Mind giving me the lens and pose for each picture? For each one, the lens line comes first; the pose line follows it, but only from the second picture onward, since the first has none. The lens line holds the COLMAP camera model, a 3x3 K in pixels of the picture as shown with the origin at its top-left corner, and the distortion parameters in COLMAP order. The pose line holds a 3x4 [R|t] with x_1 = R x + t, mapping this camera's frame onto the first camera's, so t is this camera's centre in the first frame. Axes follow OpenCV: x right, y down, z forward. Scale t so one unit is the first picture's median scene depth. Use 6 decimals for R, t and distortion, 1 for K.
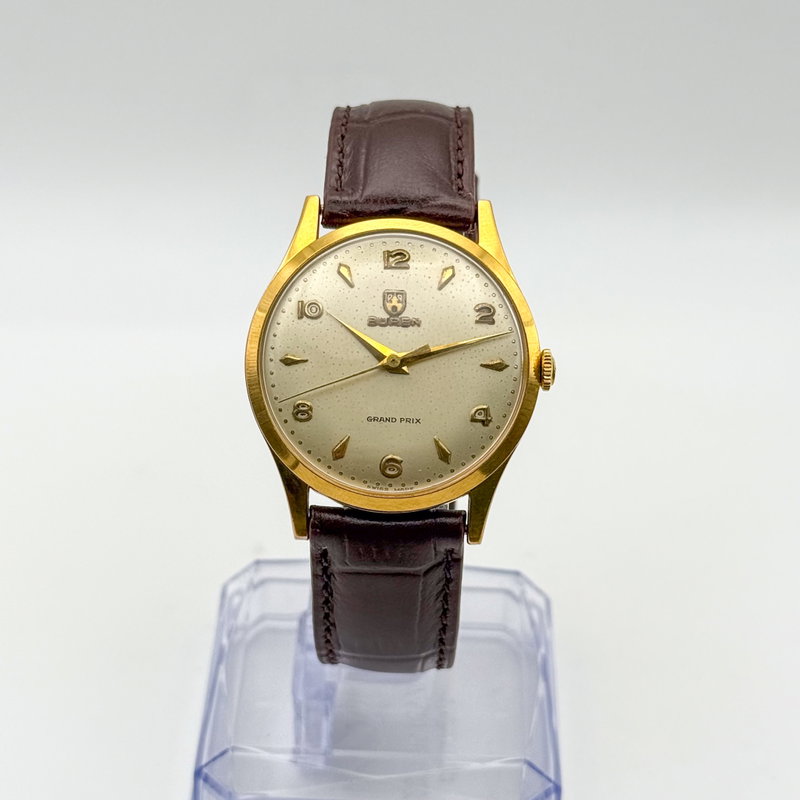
lens RADIAL K [[1870.8, 0, 400.0], [0, 1870.8, 400.0], [0, 0, 1]] dist [0.039757, 0.253739]
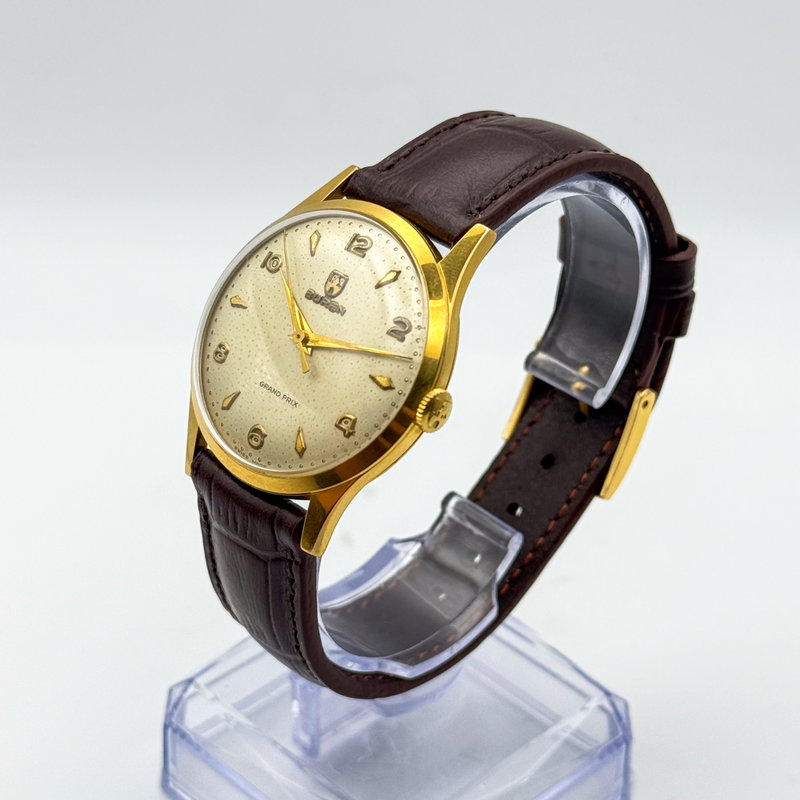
lens RADIAL K [[1870.8, 0, 400.0], [0, 1870.8, 400.0], [0, 0, 1]] dist [0.039757, 0.253739]
pose [[0.733527, 0.371983, -0.568829, 0.587060], [-0.399665, 0.913015, 0.081680, -0.089493], [0.549733, 0.167427, 0.818390, 0.245948]]
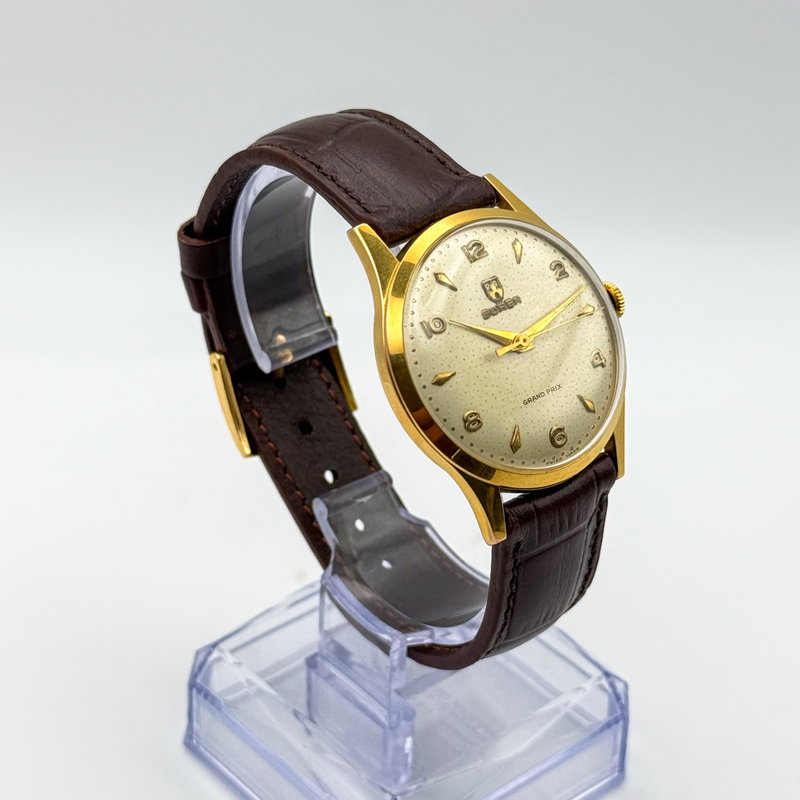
lens RADIAL K [[1870.8, 0, 400.0], [0, 1870.8, 400.0], [0, 0, 1]] dist [0.039757, 0.253739]
pose [[0.738229, -0.375764, 0.560195, -0.634648], [0.375039, 0.918925, 0.122162, -0.140642], [-0.560681, 0.119912, 0.819303, 0.200157]]
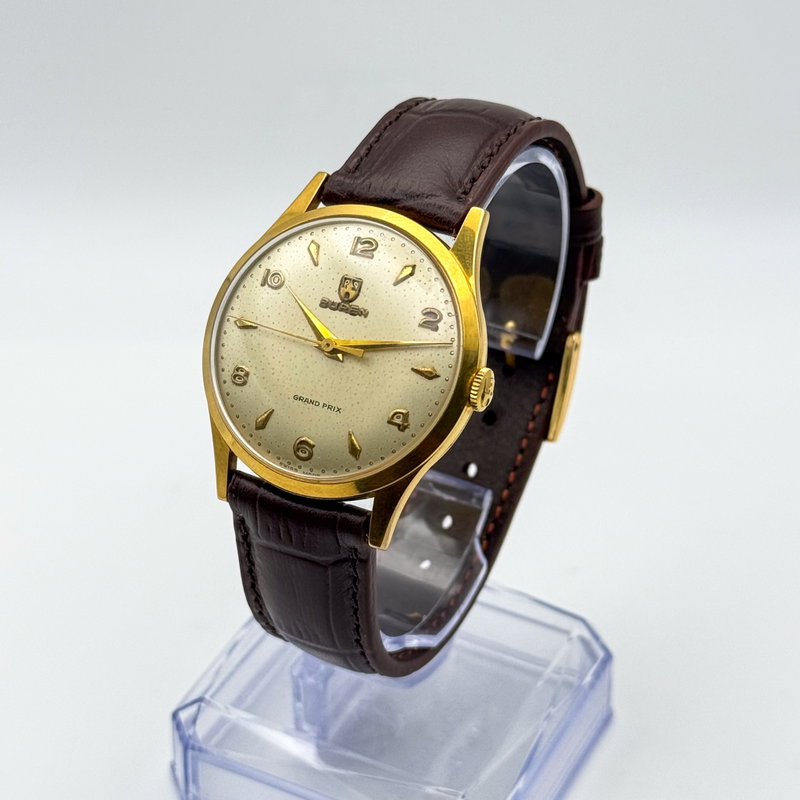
lens RADIAL K [[1870.8, 0, 400.0], [0, 1870.8, 400.0], [0, 0, 1]] dist [0.039757, 0.253739]
pose [[0.908666, 0.221890, -0.353683, 0.383503], [-0.226835, 0.973531, 0.027989, -0.028695], [0.350531, 0.054795, 0.934947, 0.089587]]
